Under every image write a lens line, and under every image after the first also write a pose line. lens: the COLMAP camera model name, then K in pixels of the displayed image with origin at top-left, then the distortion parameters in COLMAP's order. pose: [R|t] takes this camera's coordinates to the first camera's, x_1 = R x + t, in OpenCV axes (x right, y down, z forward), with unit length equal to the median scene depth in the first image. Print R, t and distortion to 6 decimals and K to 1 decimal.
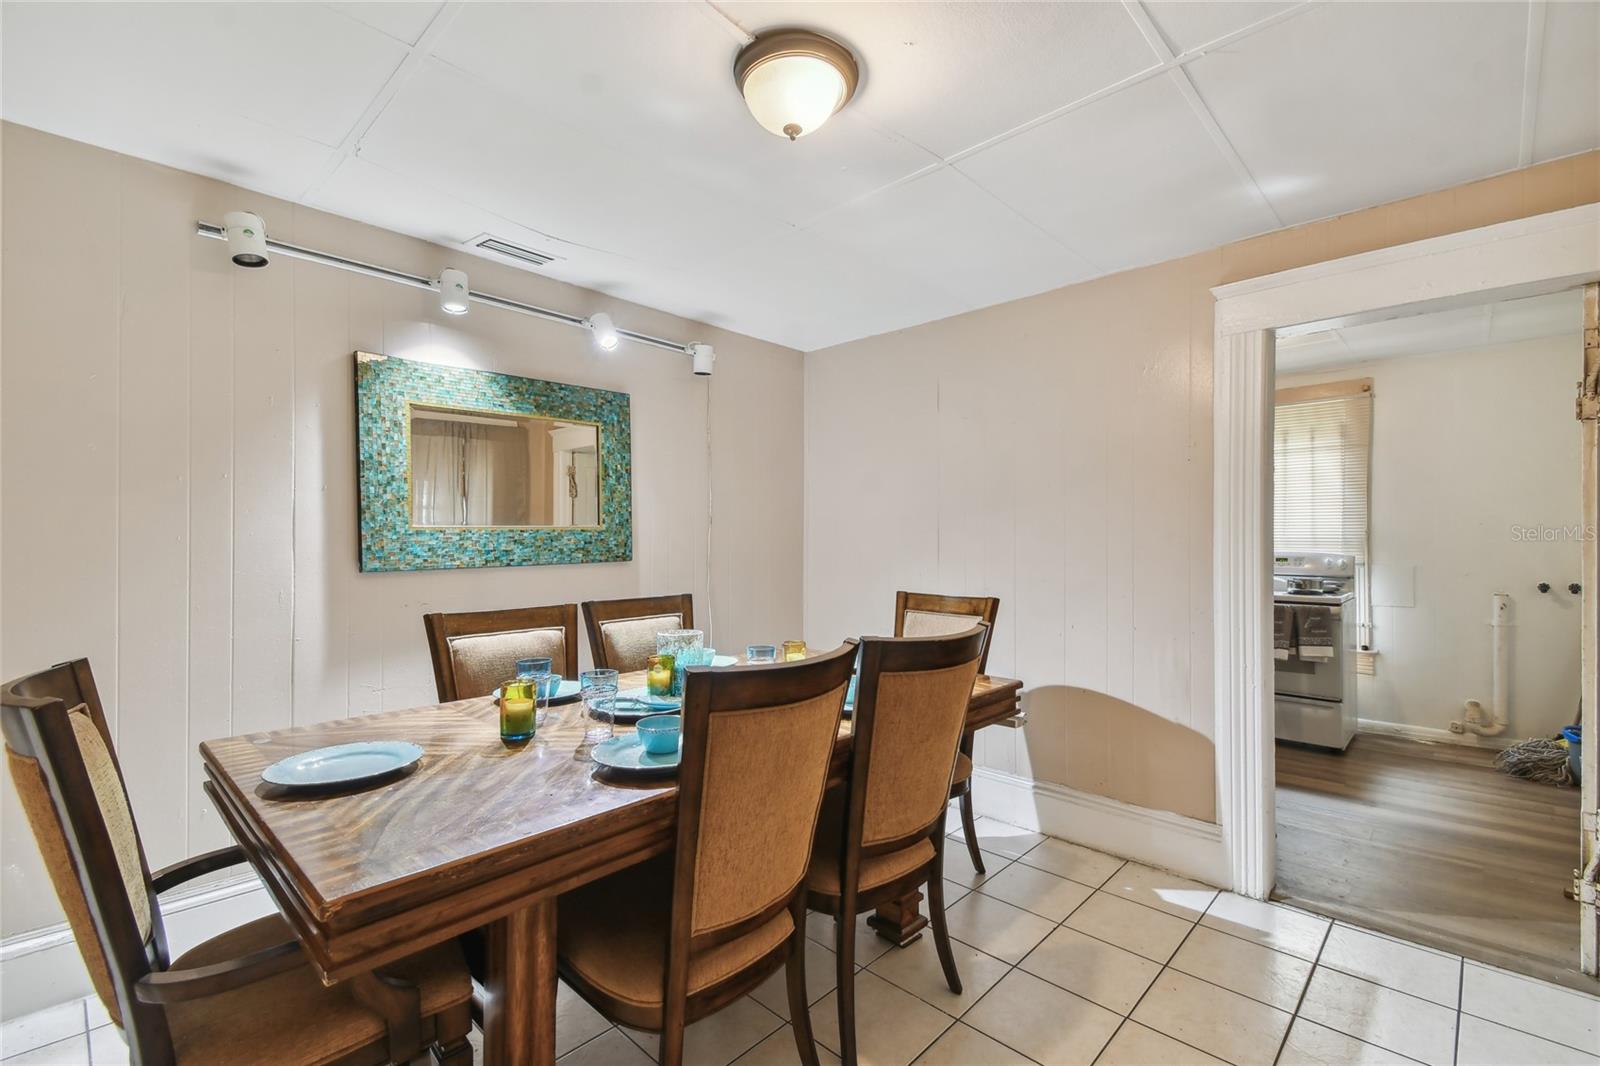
lens RADIAL K [[709.8, 0, 803.6], [0, 709.8, 535.7], [0, 0, 1]] dist [0.027560, -0.000776]
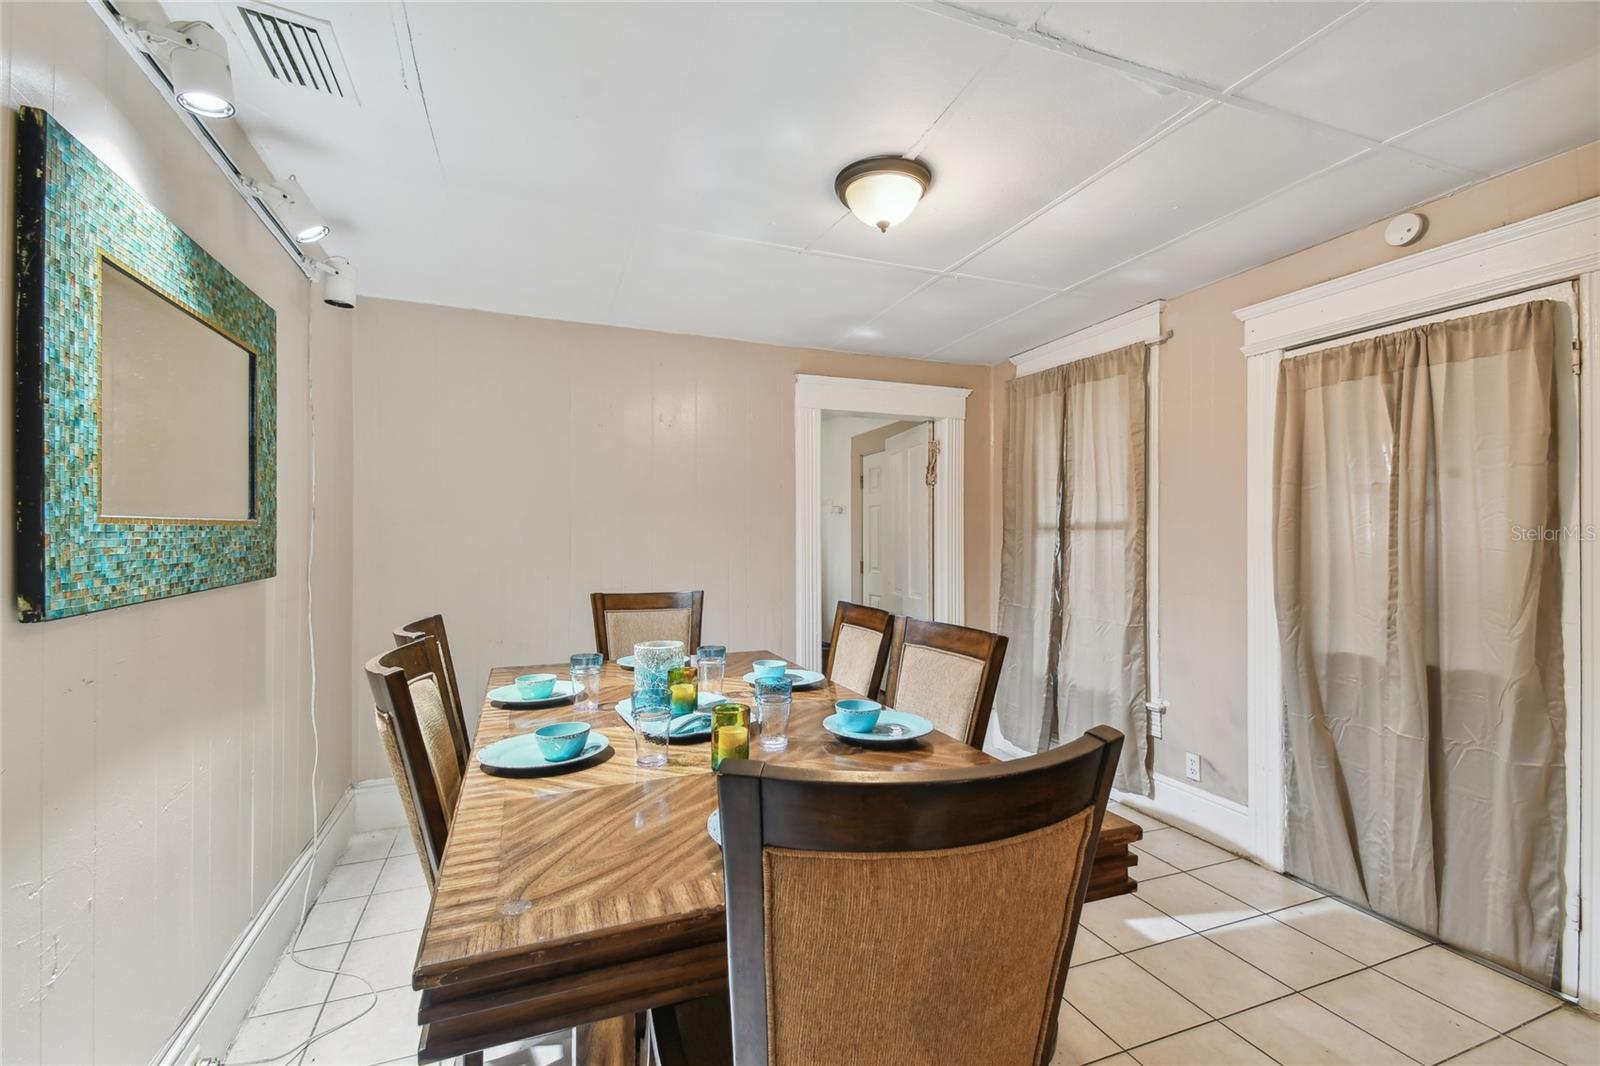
lens RADIAL K [[709.8, 0, 806.5], [0, 709.8, 535.9], [0, 0, 1]] dist [0.027560, -0.000776]
pose [[0.410938, 0.004838, 0.911651, -0.769548], [-0.005880, 0.999979, -0.002657, -0.001783], [-0.911644, -0.004269, 0.410958, 0.370013]]
